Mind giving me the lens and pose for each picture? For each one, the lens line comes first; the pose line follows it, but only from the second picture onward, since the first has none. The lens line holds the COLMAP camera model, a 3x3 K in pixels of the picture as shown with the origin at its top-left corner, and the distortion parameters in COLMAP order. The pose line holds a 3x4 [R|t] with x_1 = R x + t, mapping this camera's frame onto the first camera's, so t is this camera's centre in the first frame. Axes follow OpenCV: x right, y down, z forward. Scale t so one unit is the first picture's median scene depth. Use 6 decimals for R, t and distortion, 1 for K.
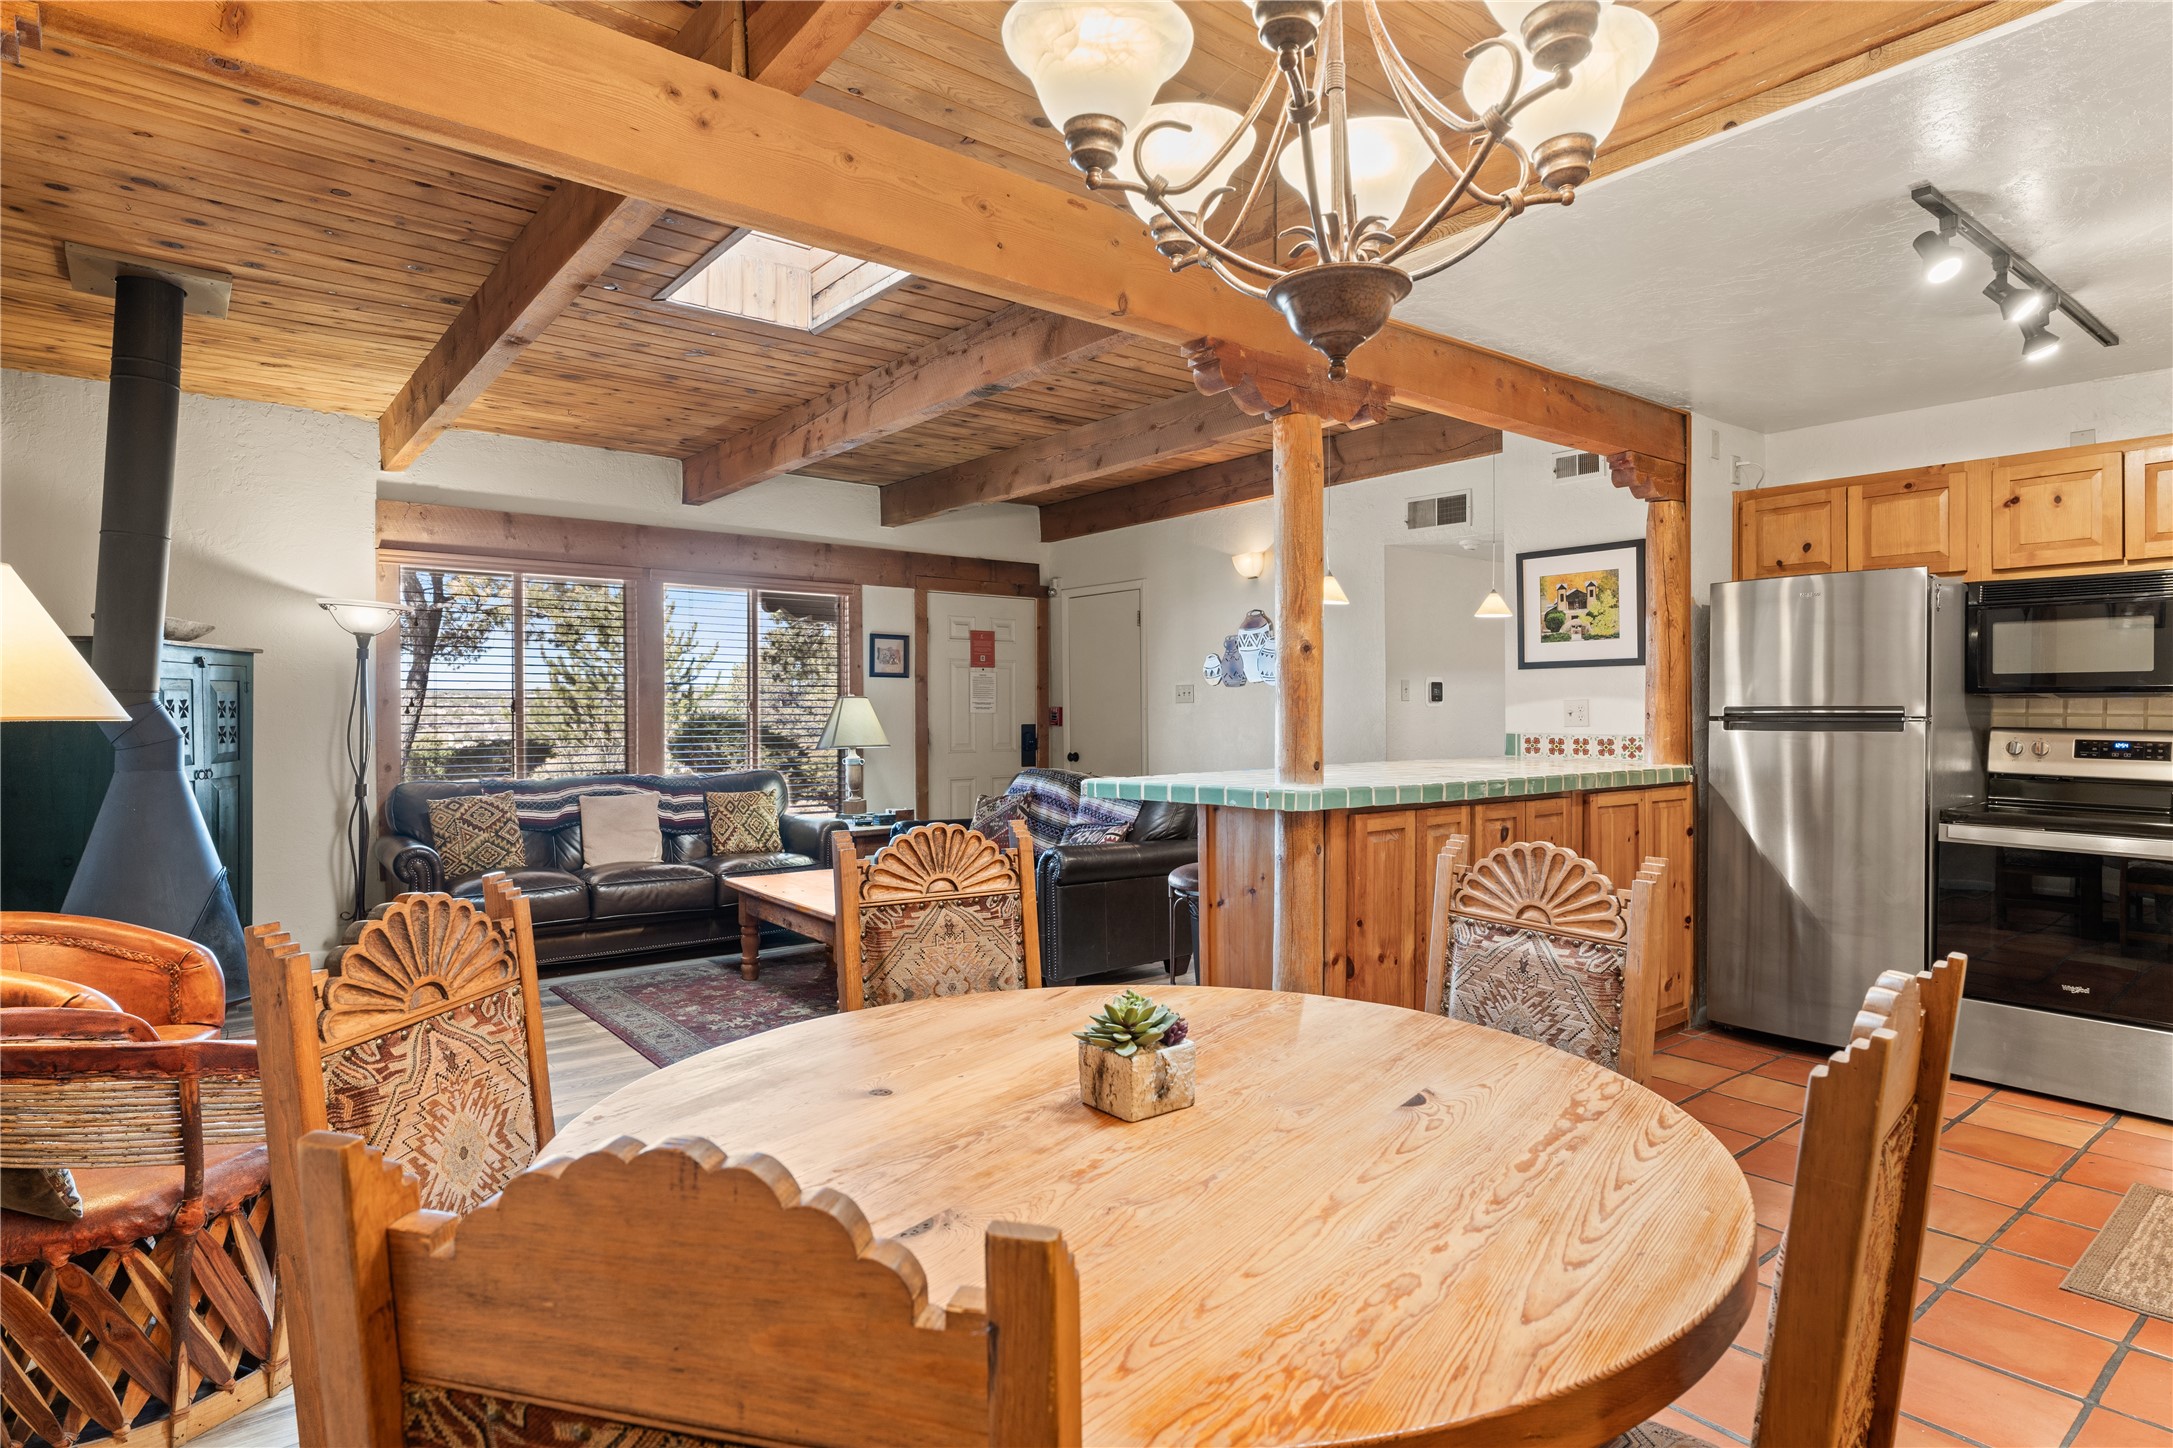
lens RADIAL K [[1179.7, 0, 1090.1], [0, 1179.7, 719.4], [0, 0, 1]] dist [-0.002613, 0.000096]
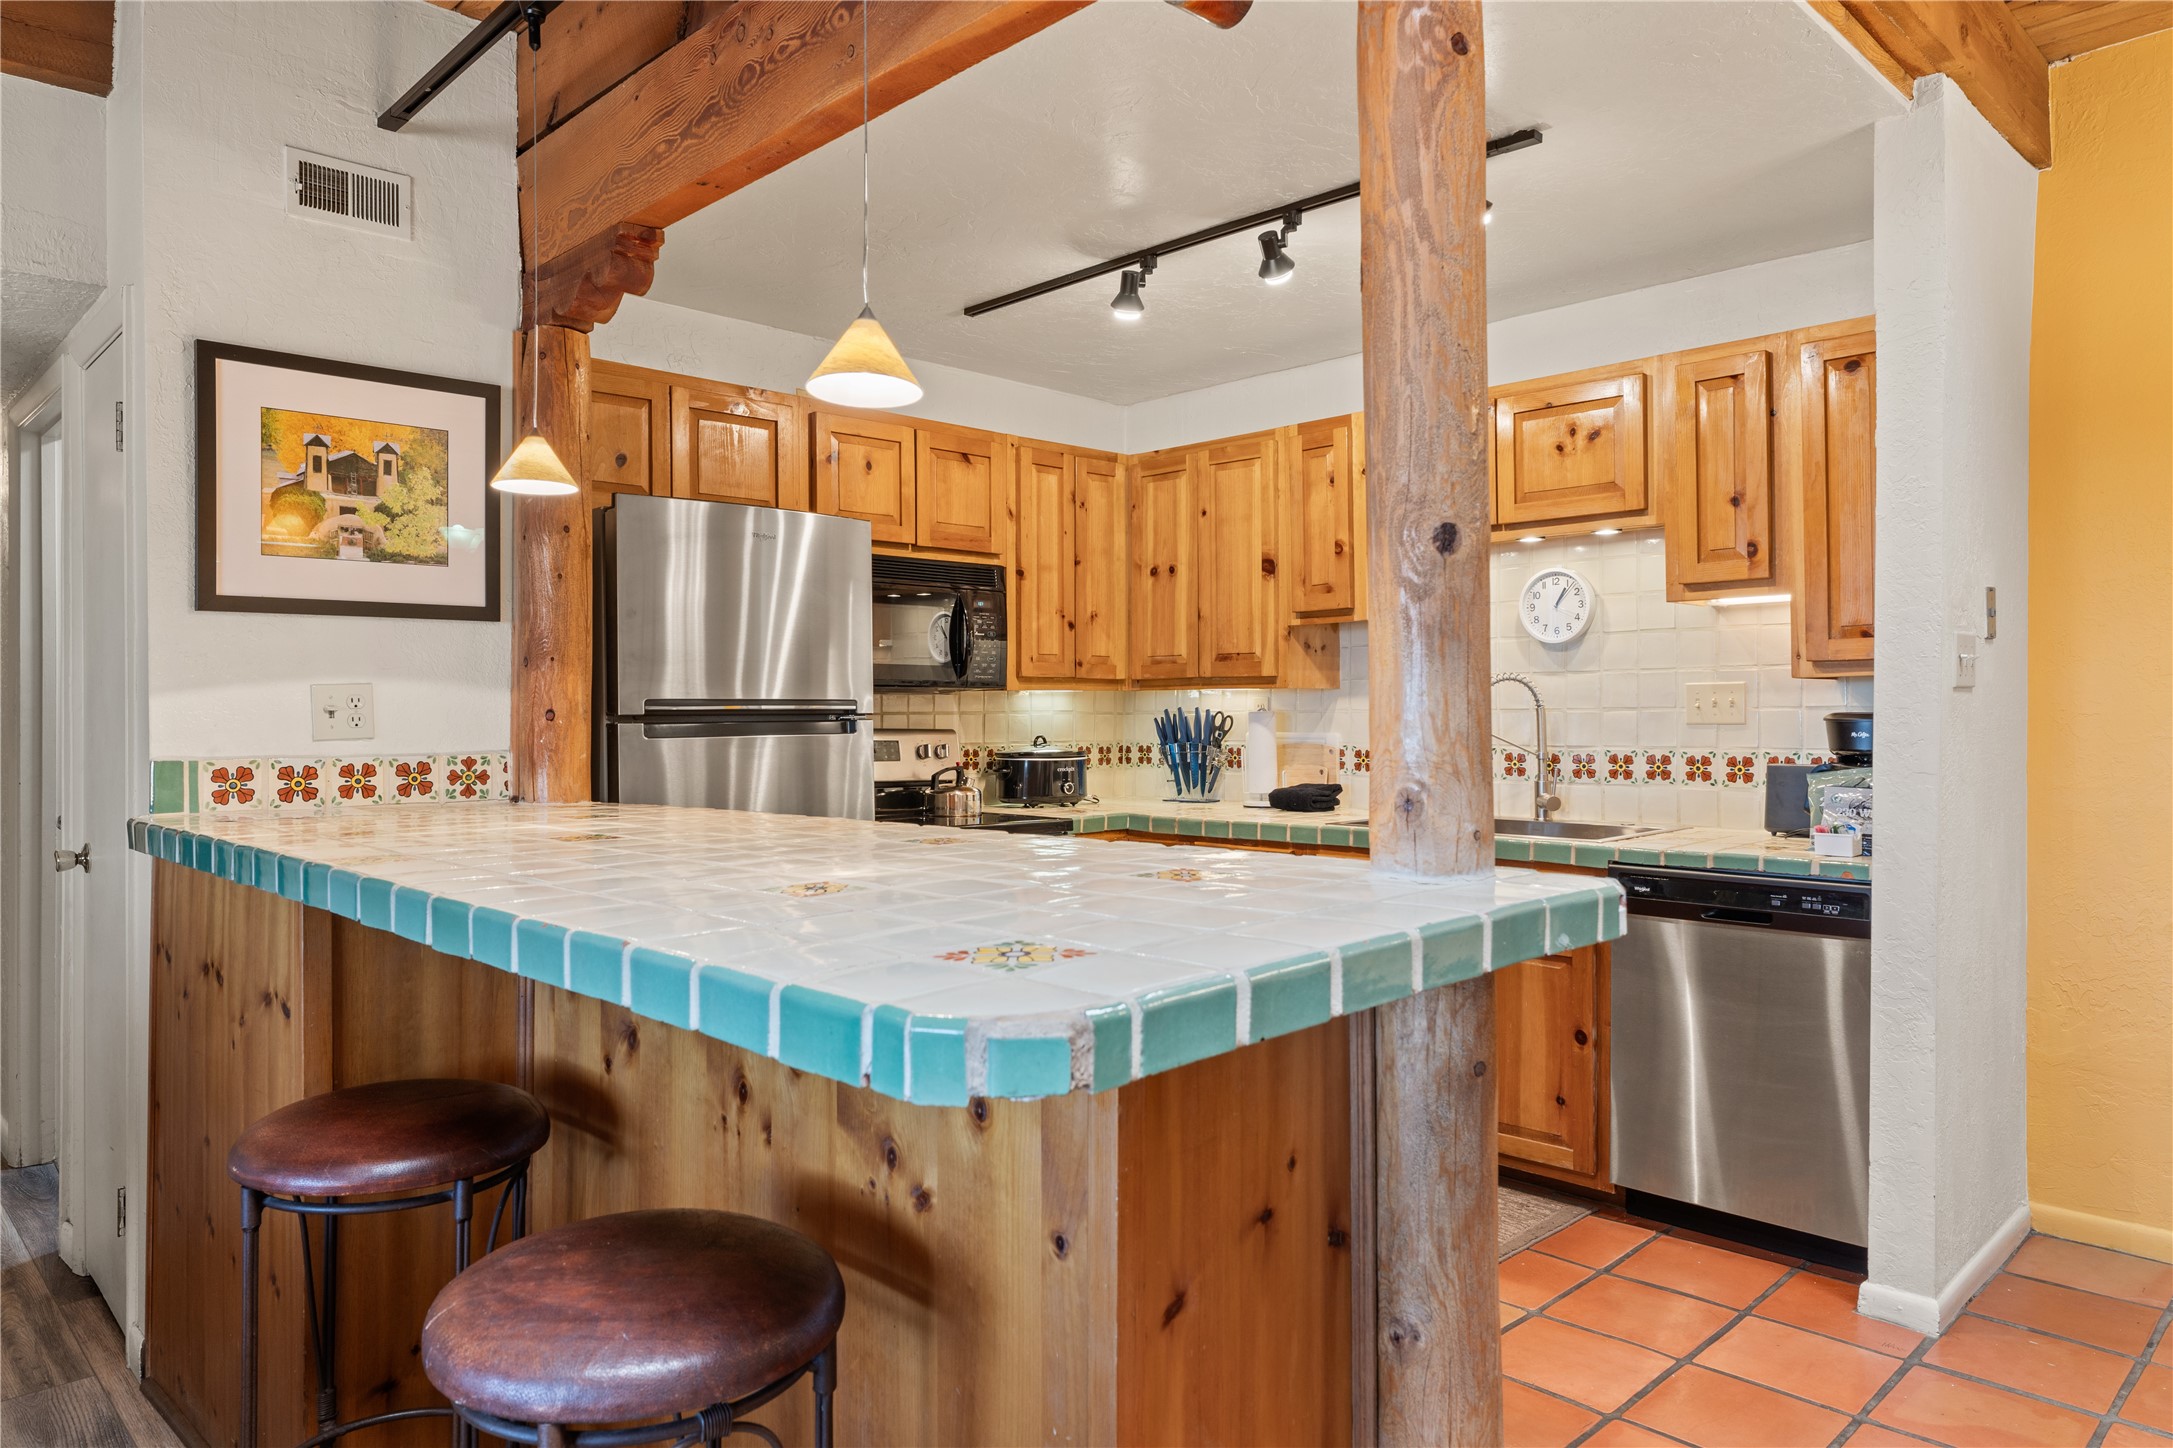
lens RADIAL K [[1386.9, 0, 1091.0], [0, 1386.9, 705.8], [0, 0, 1]] dist [0.003044, -0.001837]
pose [[-0.093981, 0.007175, 0.995548, -0.189882], [0.013857, 0.999887, -0.005898, -0.000133], [-0.995478, 0.013241, -0.094070, 0.814288]]
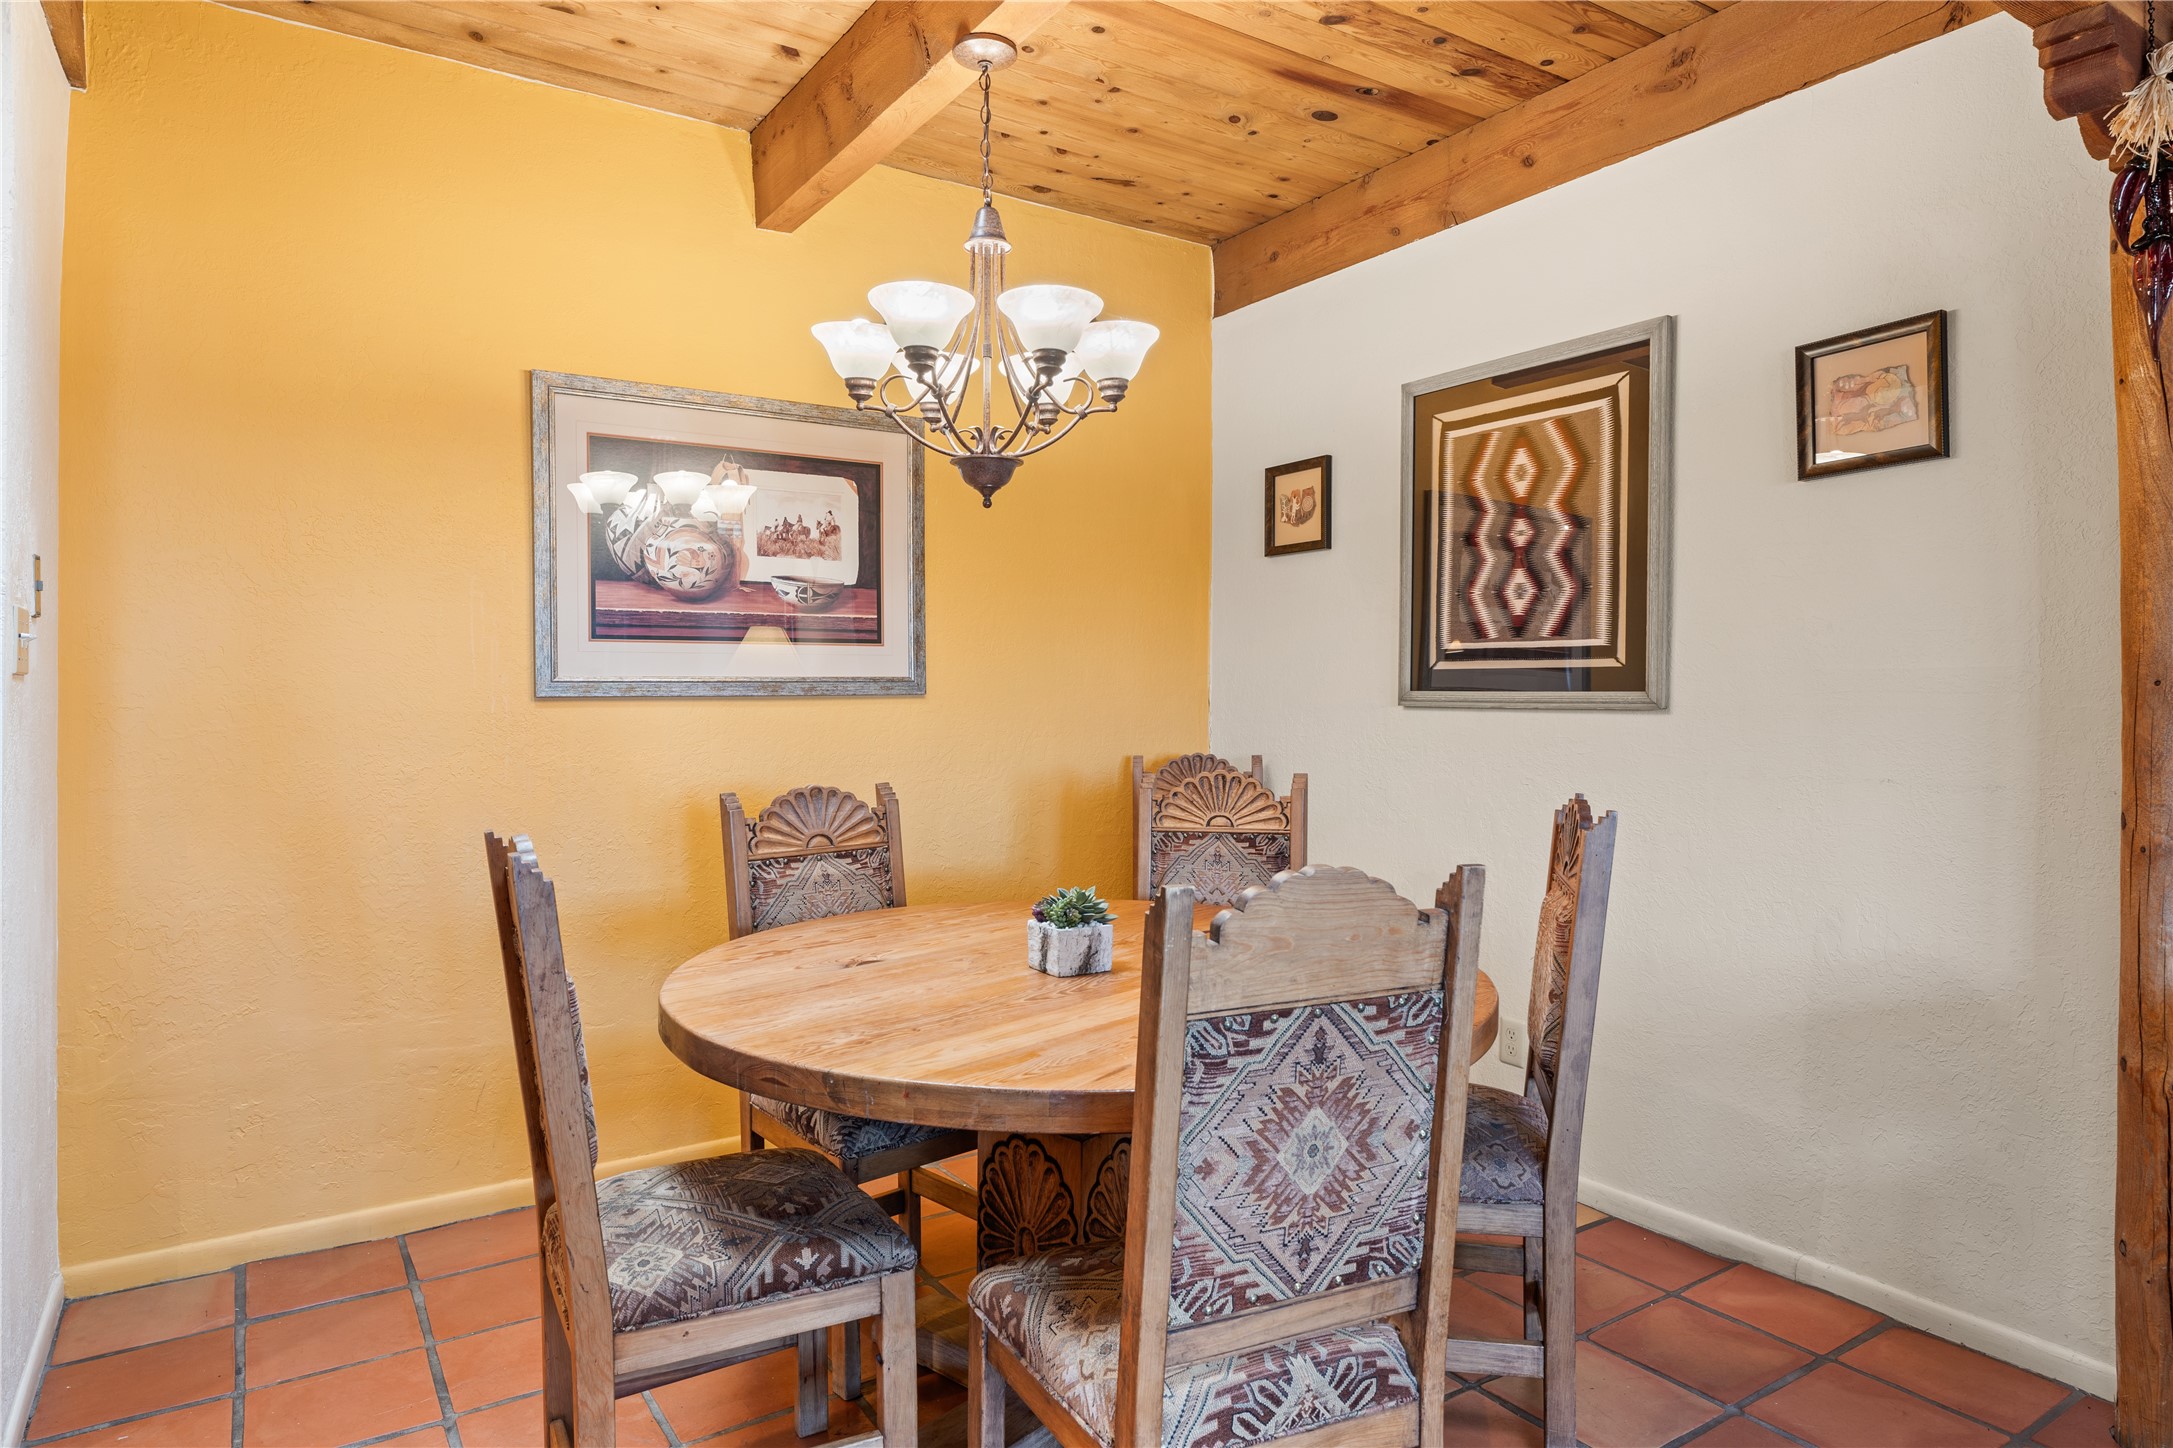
lens RADIAL K [[1277.7, 0, 1091.0], [0, 1277.7, 712.5], [0, 0, 1]] dist [0.001345, 0.000454]
pose [[-0.995273, 0.005011, 0.096992, -0.038885], [0.006714, 0.999829, 0.017246, 0.001944], [-0.096889, 0.017815, -0.995136, 0.789902]]
